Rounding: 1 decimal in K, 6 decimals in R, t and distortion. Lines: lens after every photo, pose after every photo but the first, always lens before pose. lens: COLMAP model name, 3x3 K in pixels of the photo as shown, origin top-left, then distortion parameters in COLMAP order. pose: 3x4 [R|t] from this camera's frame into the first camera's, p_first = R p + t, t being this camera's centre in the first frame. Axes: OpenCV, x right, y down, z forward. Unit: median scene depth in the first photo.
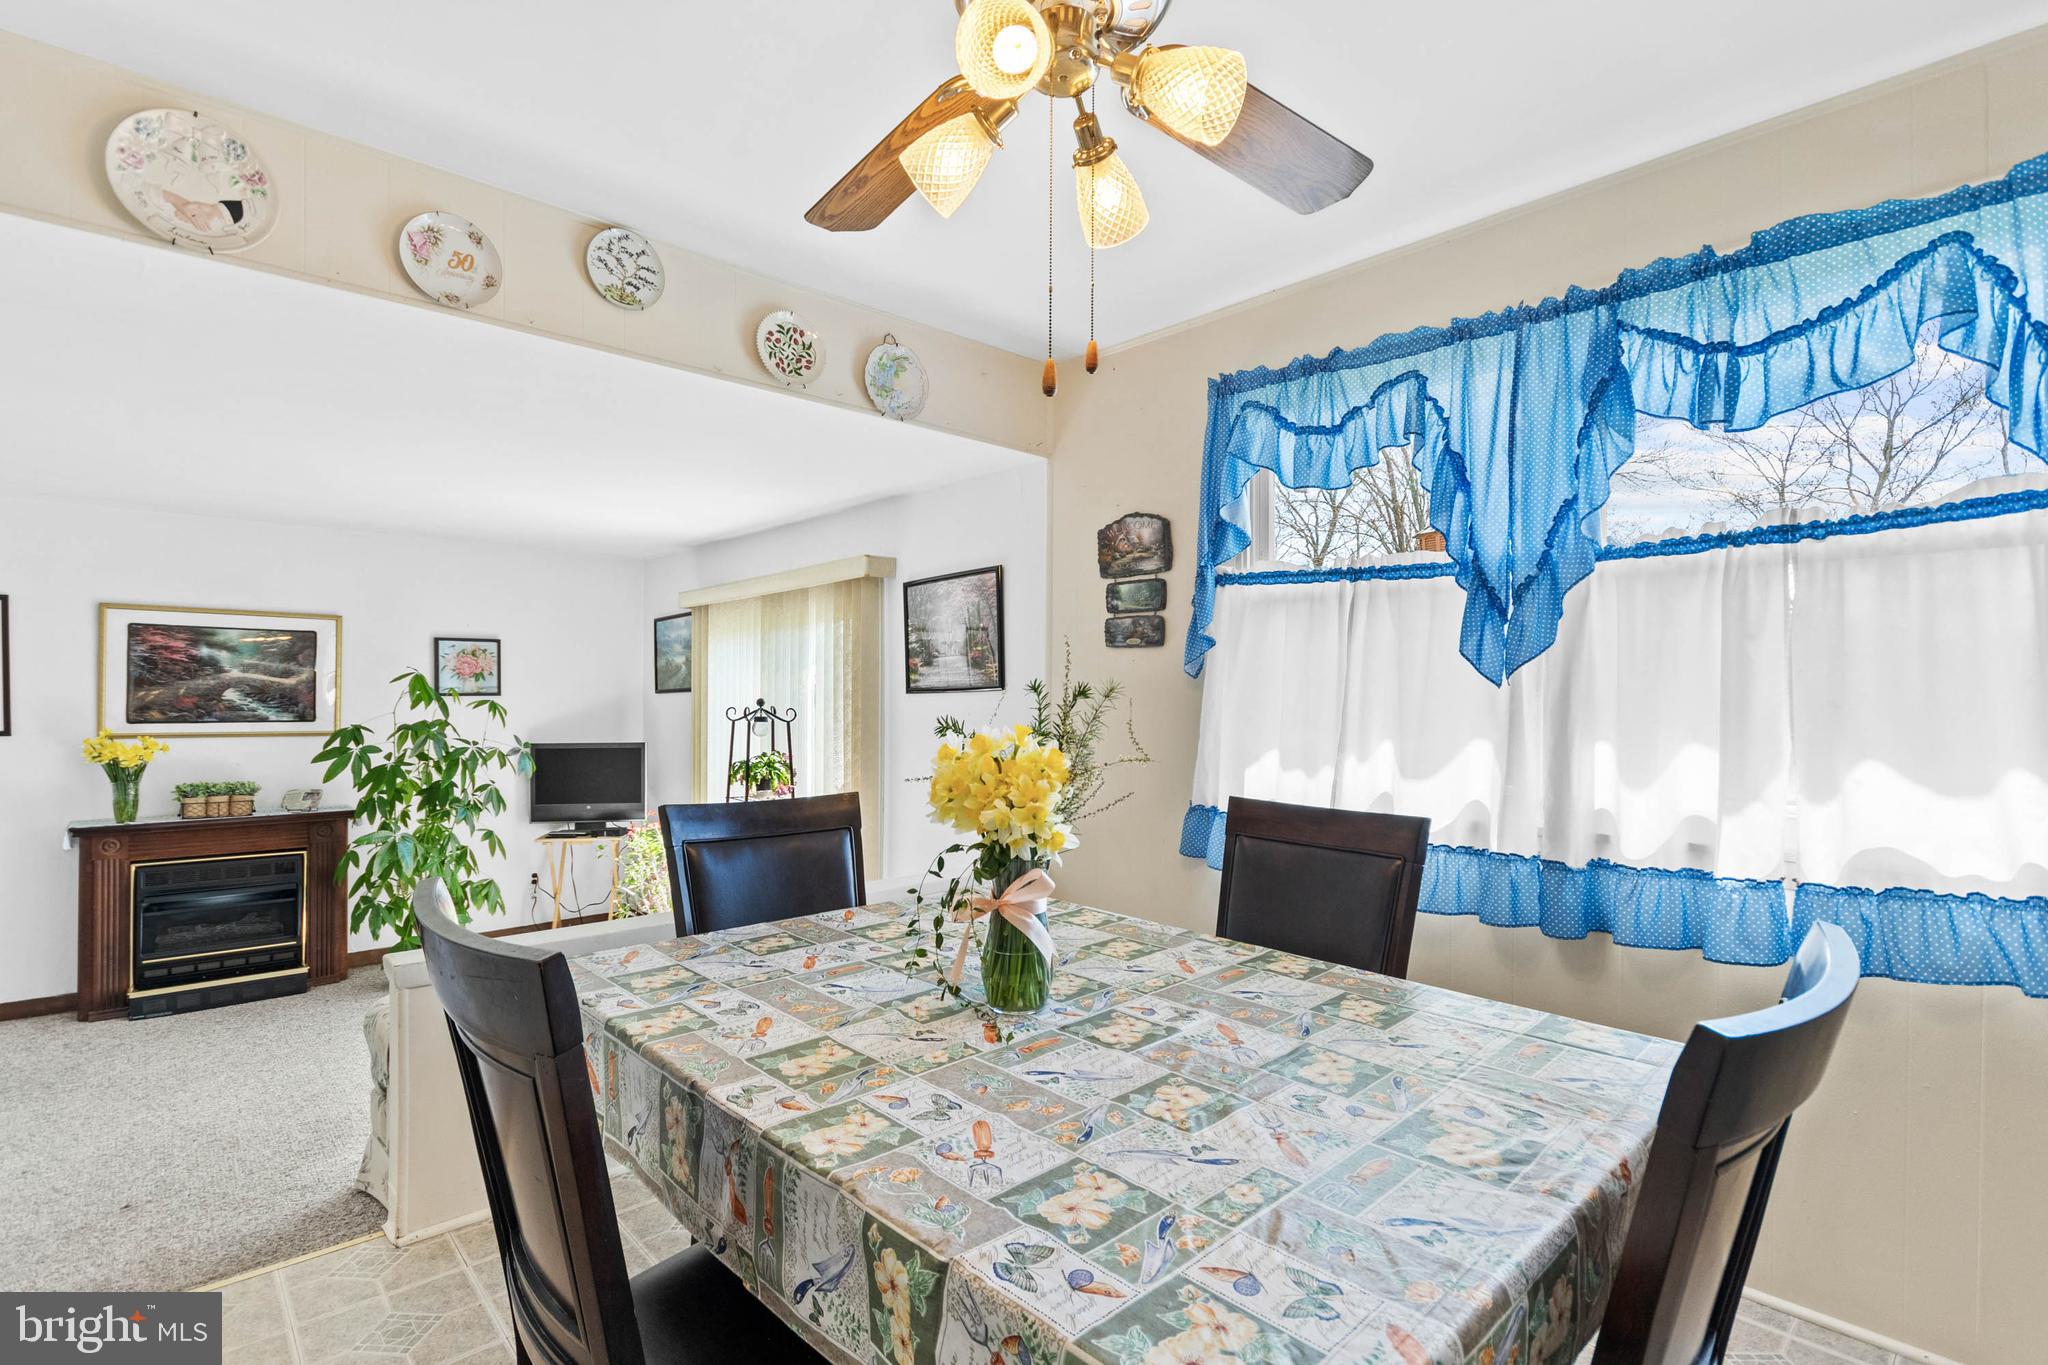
lens RADIAL K [[958.6, 0, 1028.0], [0, 958.6, 692.1], [0, 0, 1]] dist [-0.005513, 0.000204]
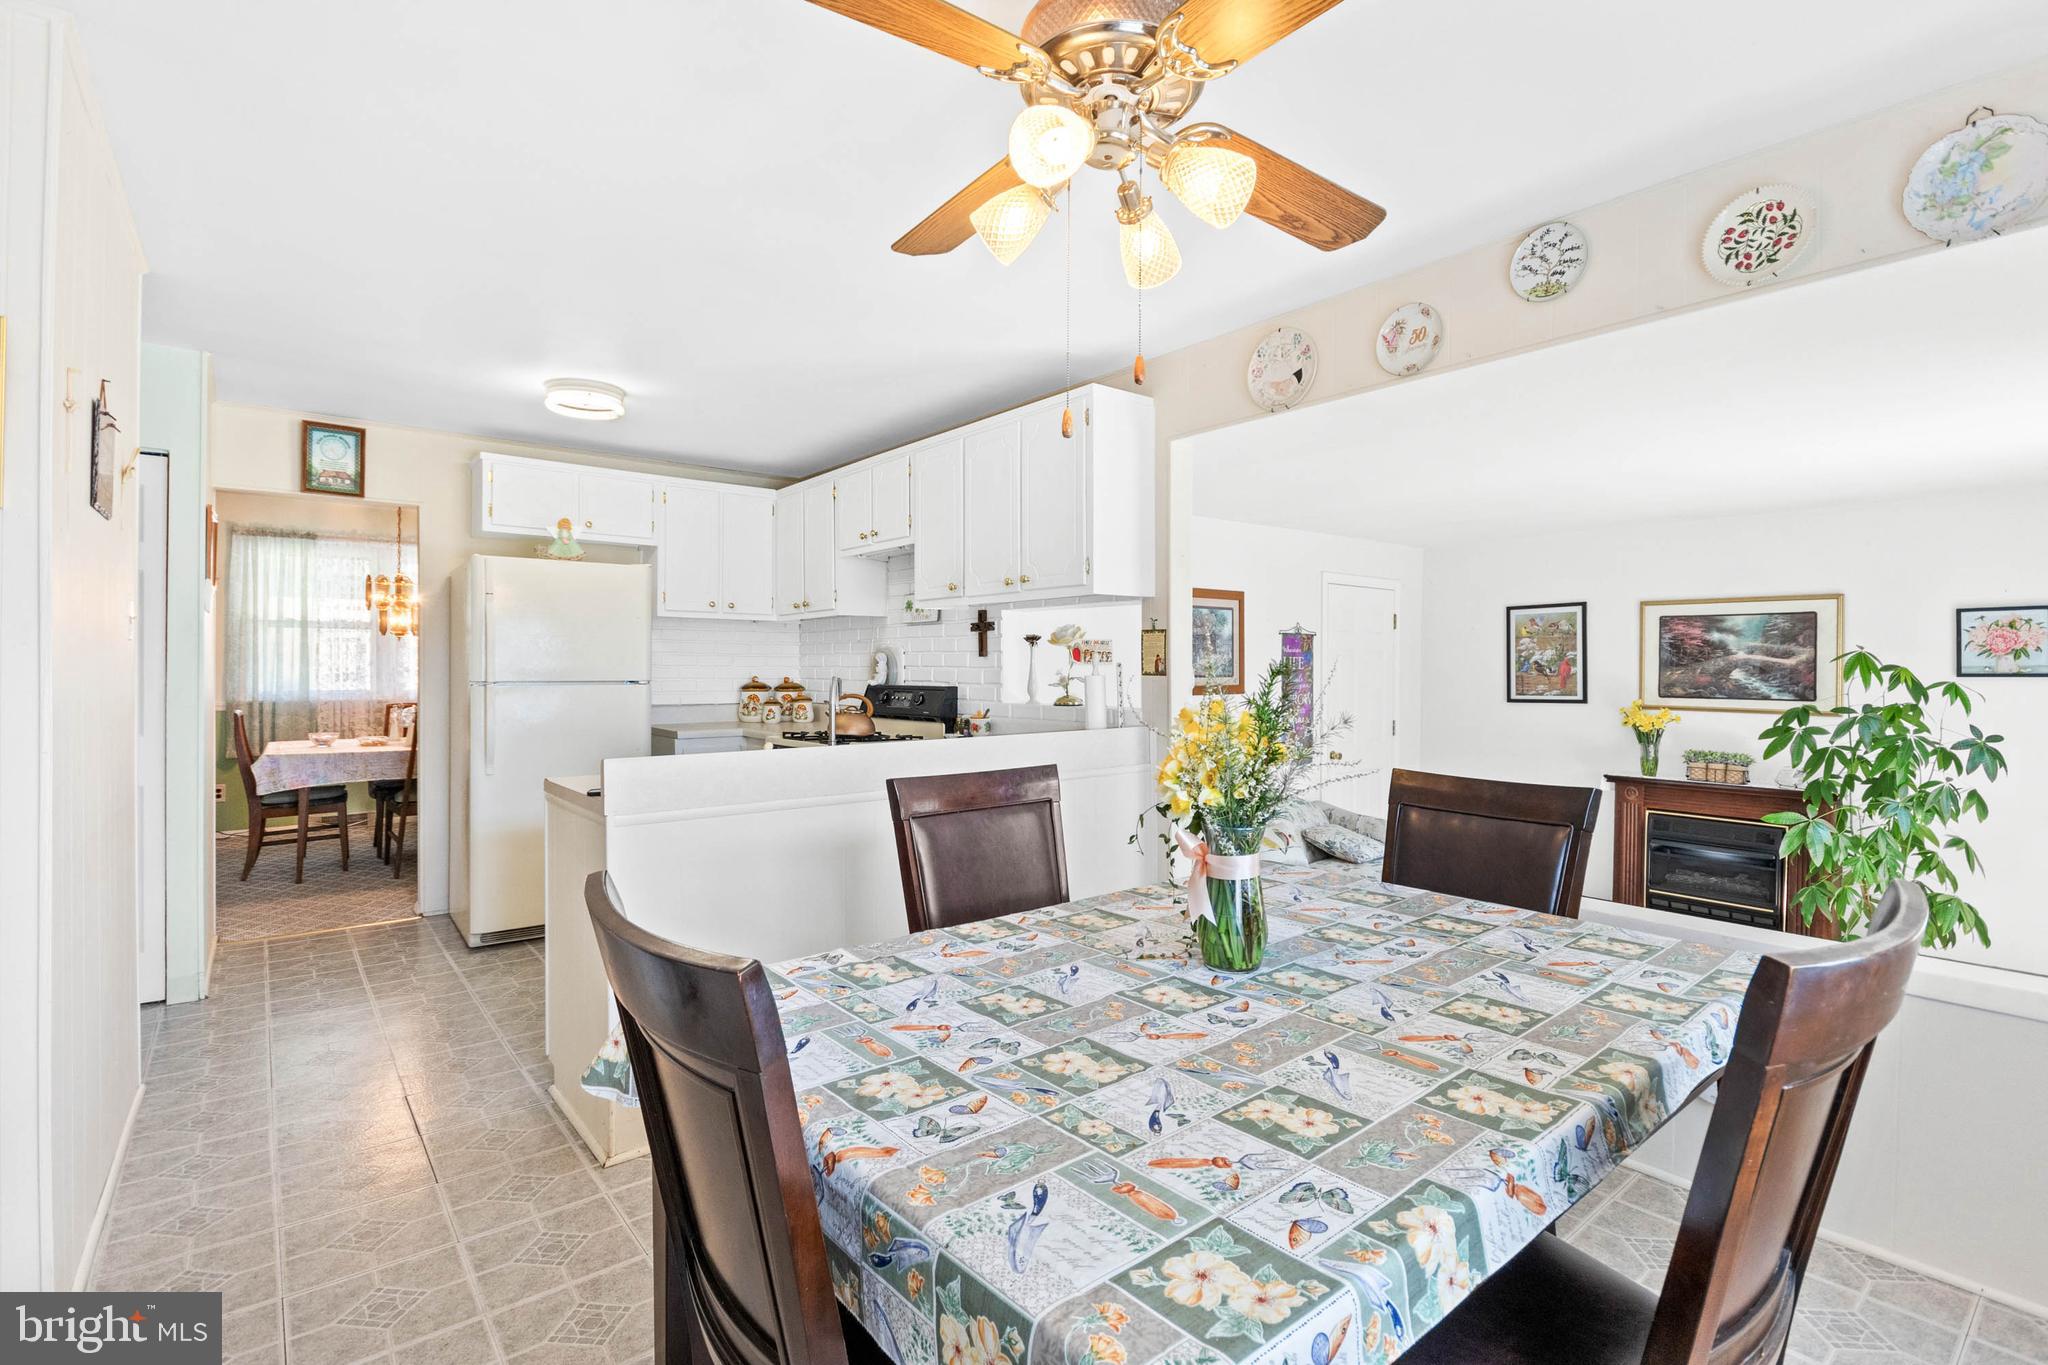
lens RADIAL K [[958.6, 0, 1040.1], [0, 958.6, 664.4], [0, 0, 1]] dist [-0.005513, 0.000204]
pose [[-0.061164, -0.007717, -0.998098, 0.579746], [-0.000895, 0.999970, -0.007676, 0.001056], [0.998127, 0.000423, -0.061169, 0.464597]]
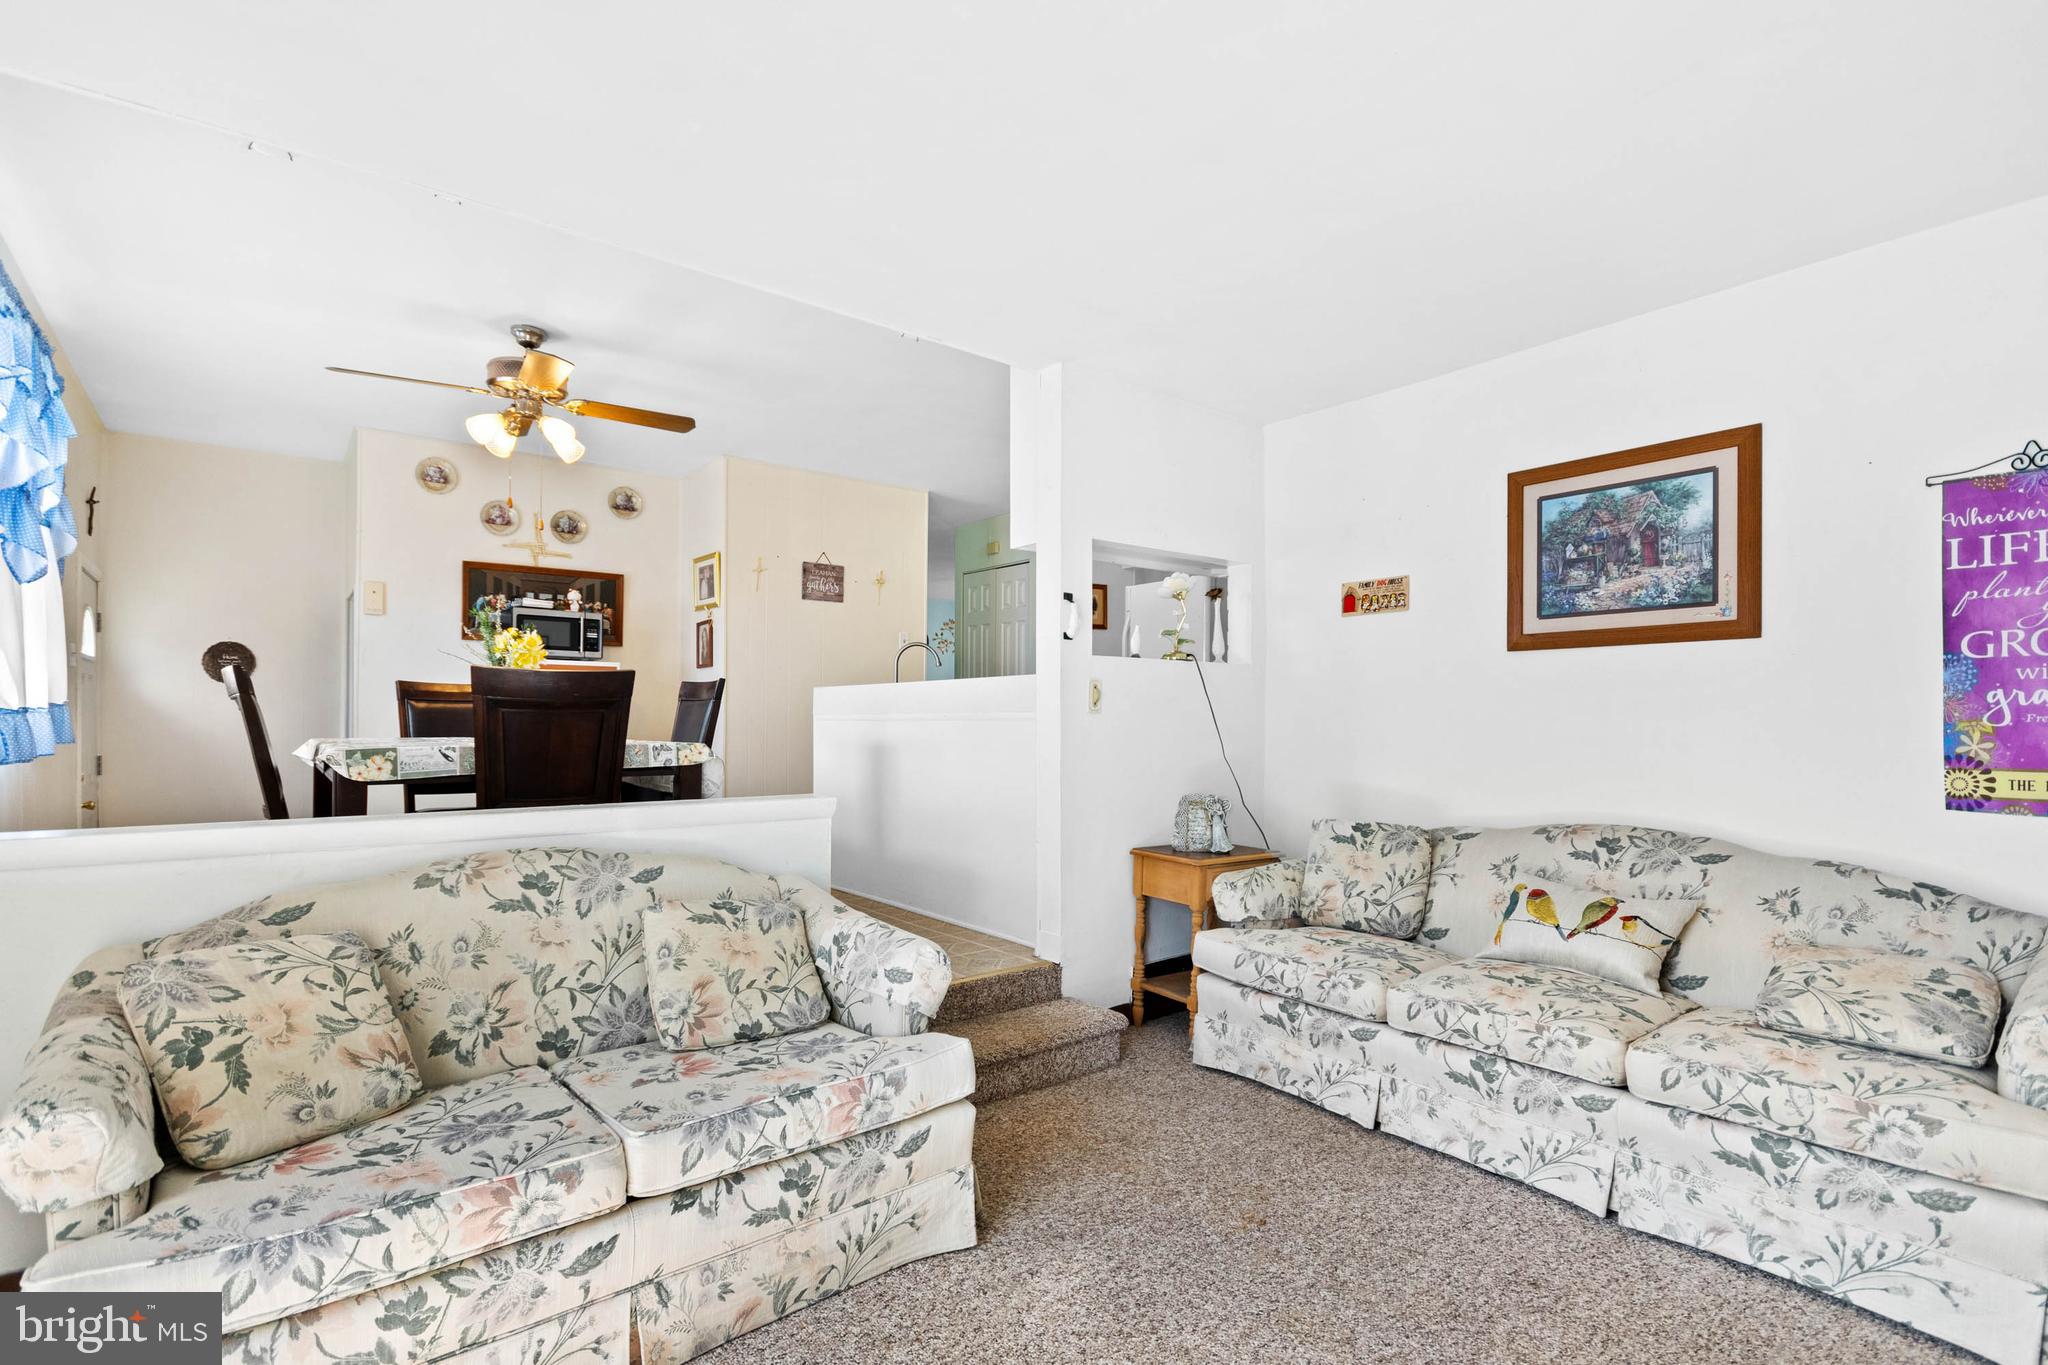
lens RADIAL K [[958.6, 0, 1018.0], [0, 958.6, 723.9], [0, 0, 1]] dist [-0.005513, 0.000204]
pose [[-0.996884, -0.009850, 0.078263, -0.820834], [-0.009535, 0.999945, 0.004401, 0.142851], [-0.078302, 0.003641, -0.996923, 1.835341]]
